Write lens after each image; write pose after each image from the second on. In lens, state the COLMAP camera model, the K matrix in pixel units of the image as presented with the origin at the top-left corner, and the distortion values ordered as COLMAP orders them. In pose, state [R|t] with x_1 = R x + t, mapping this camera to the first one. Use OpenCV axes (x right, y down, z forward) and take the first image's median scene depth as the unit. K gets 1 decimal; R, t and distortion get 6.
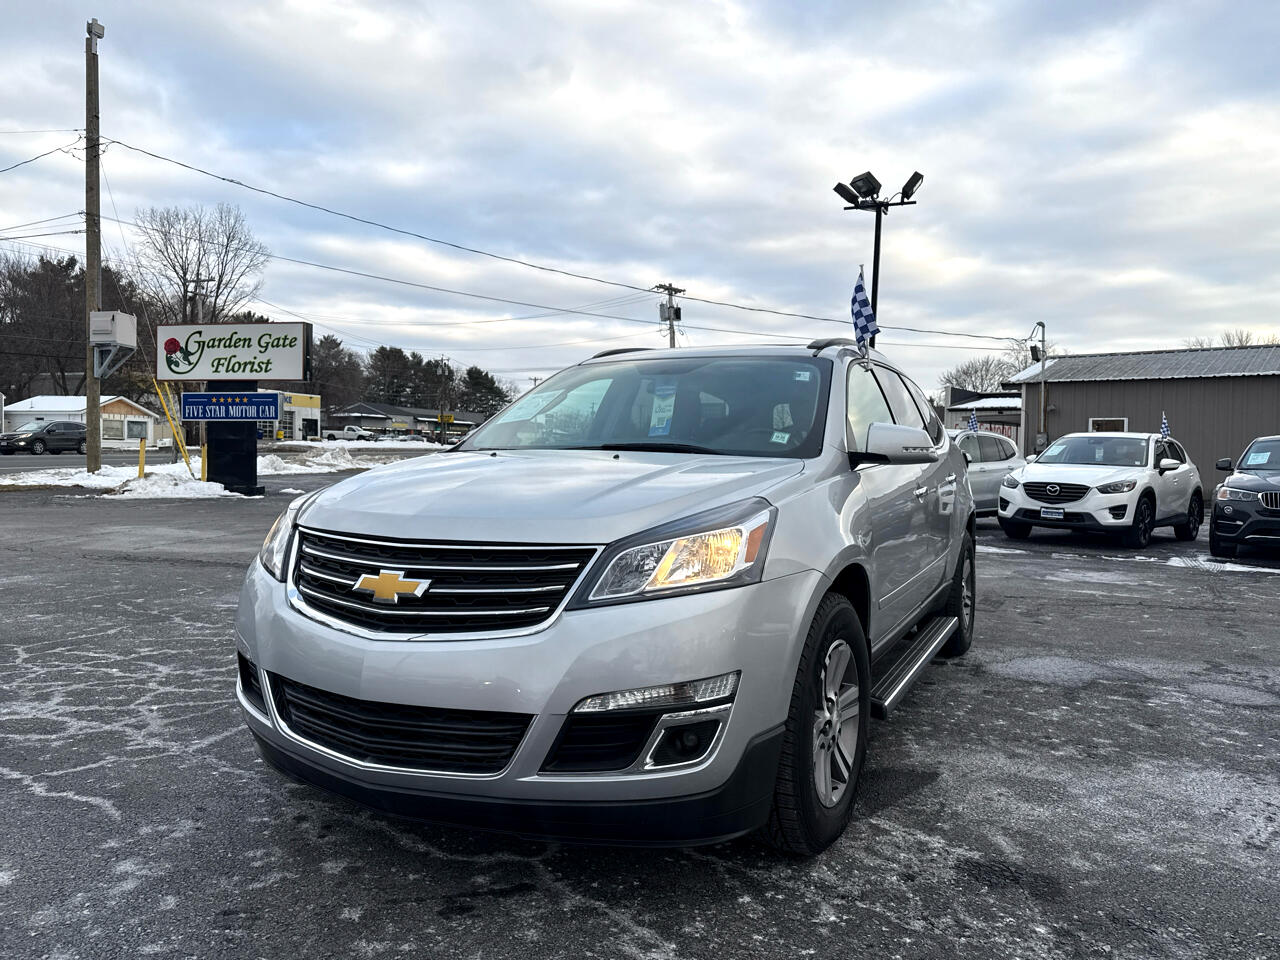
lens RADIAL K [[884.3, 0, 640.6], [0, 884.3, 484.3], [0, 0, 1]] dist [0.026718, -0.022964]
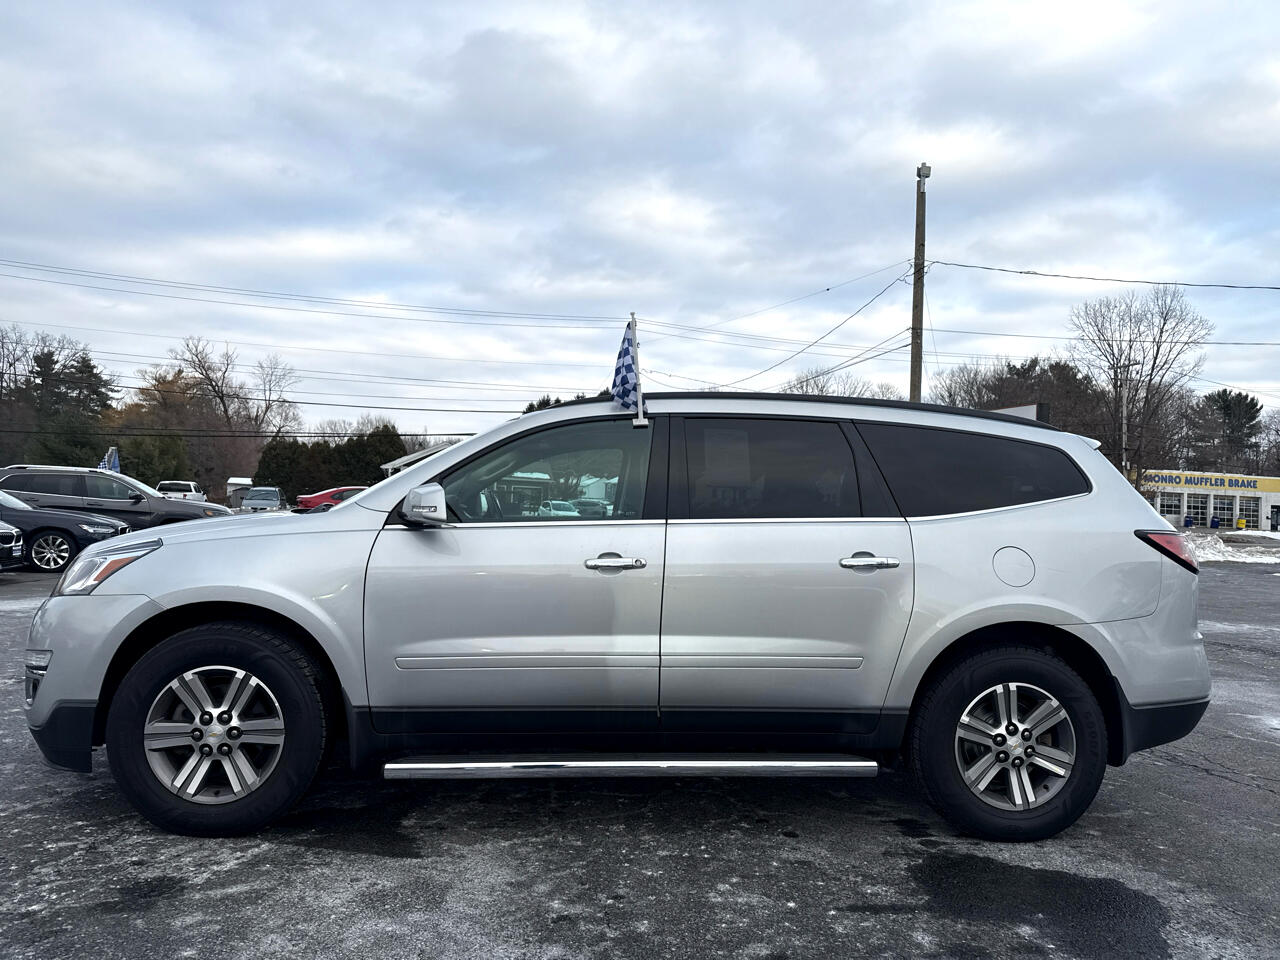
lens RADIAL K [[884.3, 0, 633.3], [0, 884.3, 491.4], [0, 0, 1]] dist [0.026718, -0.022964]
pose [[0.537902, -0.018060, -0.842814, 1.505450], [-0.058141, 0.996595, -0.058462, -0.018439], [0.841000, 0.080449, 0.535020, 0.796551]]
